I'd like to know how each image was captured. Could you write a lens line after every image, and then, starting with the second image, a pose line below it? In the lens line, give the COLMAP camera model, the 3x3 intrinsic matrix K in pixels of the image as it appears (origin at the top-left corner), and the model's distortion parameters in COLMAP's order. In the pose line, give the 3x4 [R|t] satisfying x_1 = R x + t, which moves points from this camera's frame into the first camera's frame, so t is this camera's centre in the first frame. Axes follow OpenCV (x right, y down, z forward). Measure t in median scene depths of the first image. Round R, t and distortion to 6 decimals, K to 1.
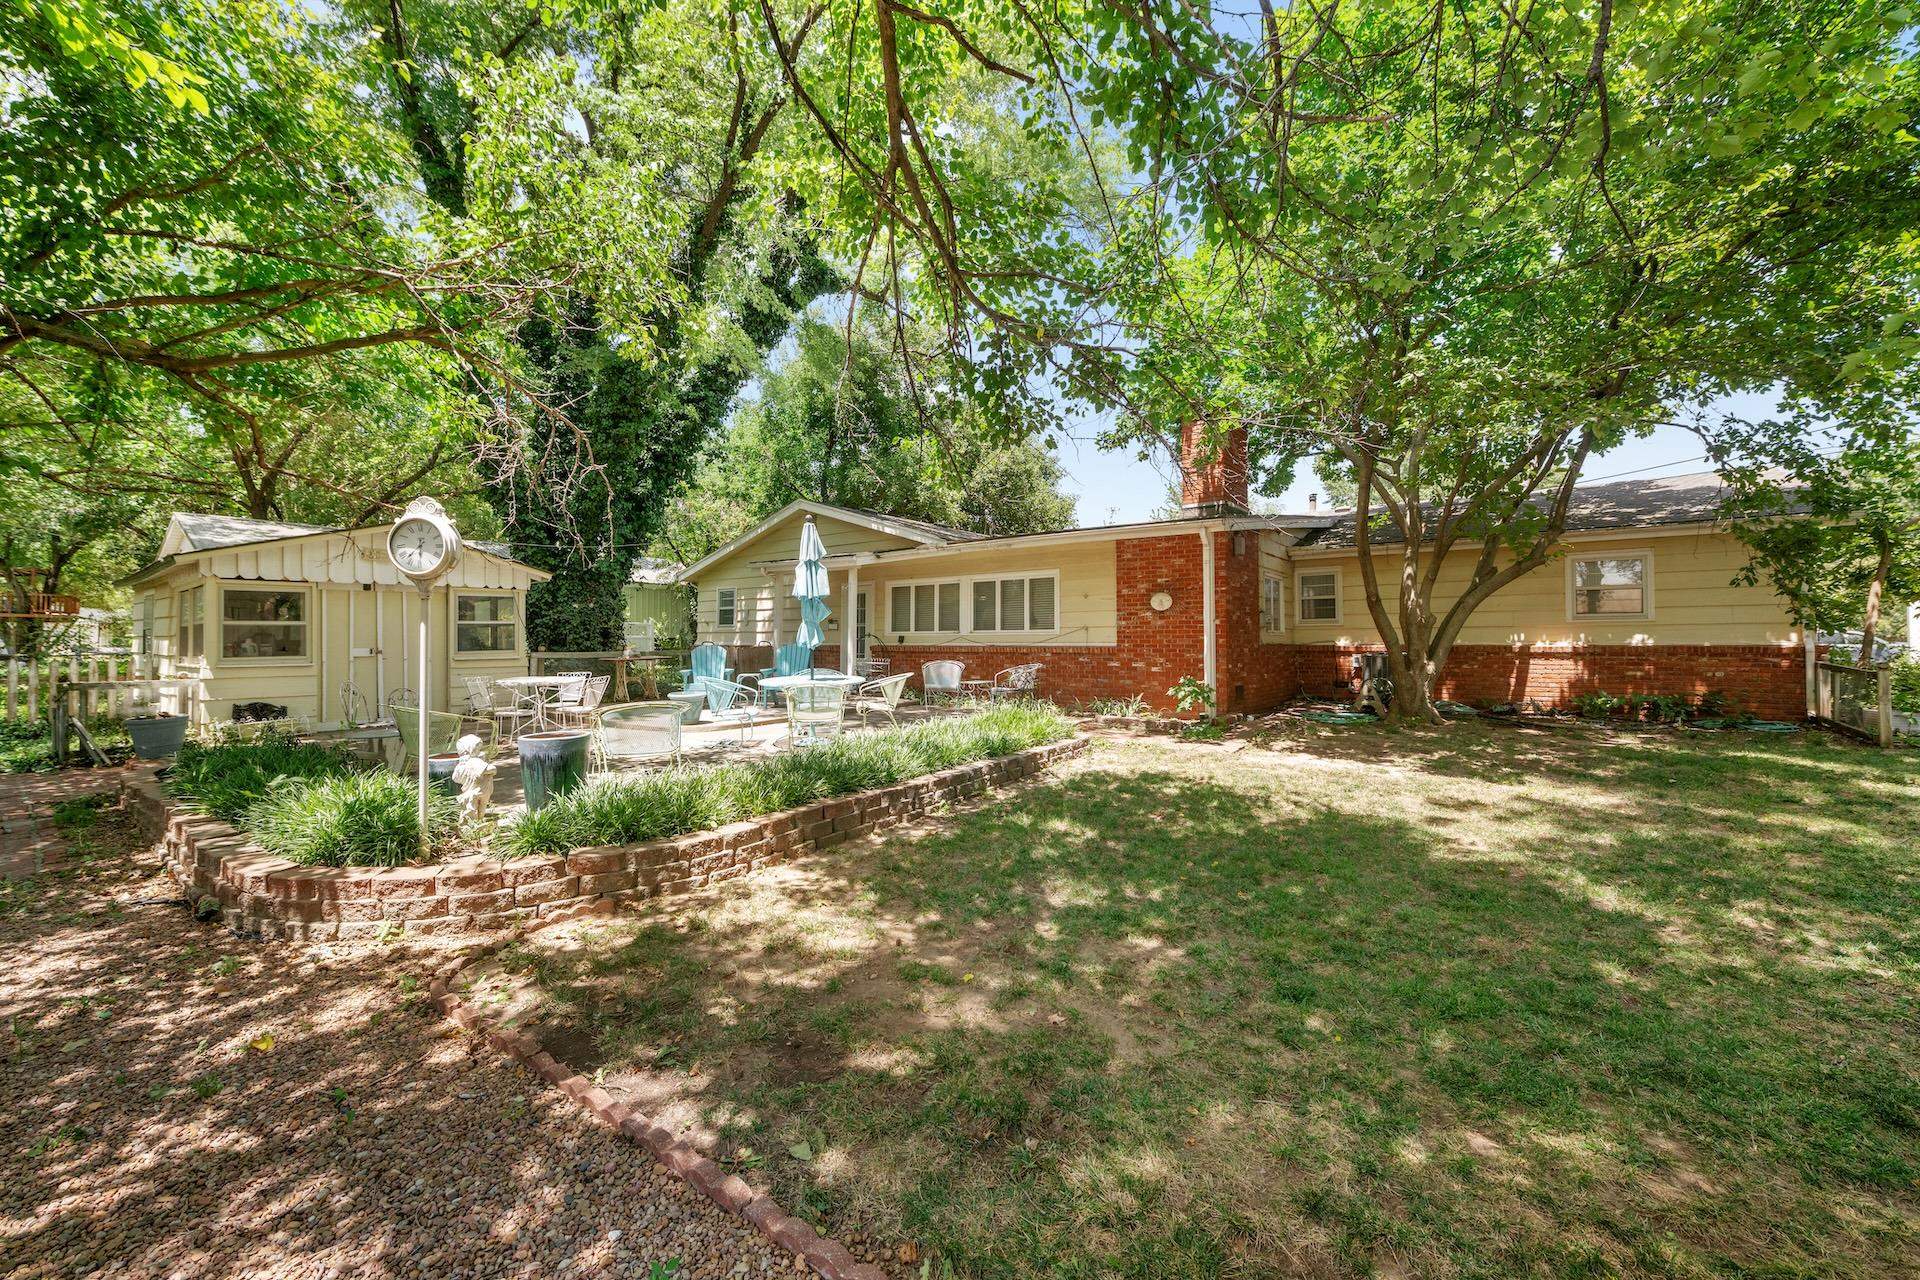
lens RADIAL K [[757.6, 0, 967.7], [0, 757.6, 636.0], [0, 0, 1]] dist [-0.002352, -0.000467]
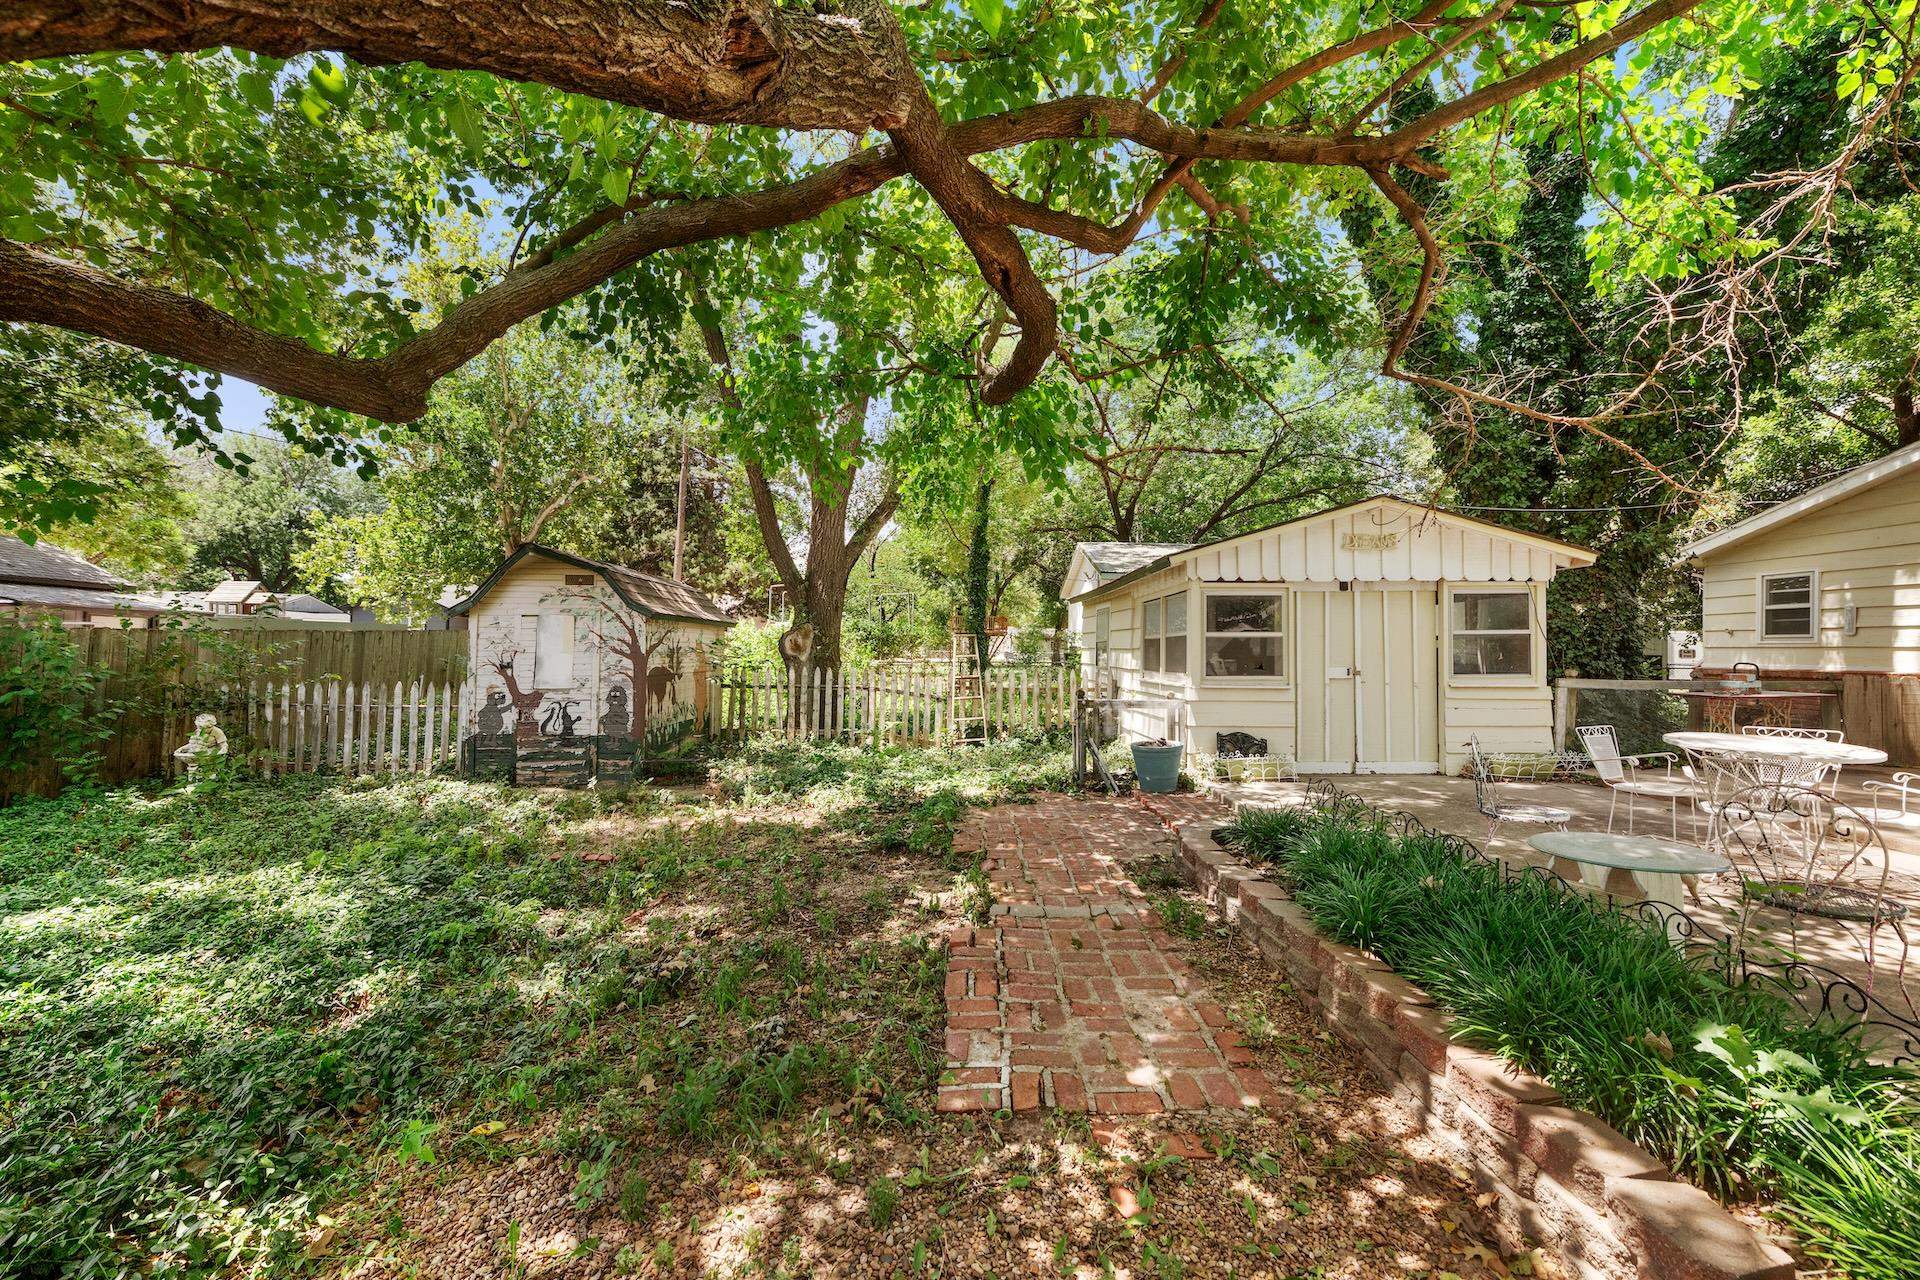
lens RADIAL K [[757.6, 0, 957.8], [0, 757.6, 637.2], [0, 0, 1]] dist [-0.002352, -0.000467]
pose [[0.615937, -0.004074, -0.787785, -0.459634], [-0.008654, 0.999891, -0.011937, -0.001669], [0.787748, 0.014170, 0.615834, 0.247771]]
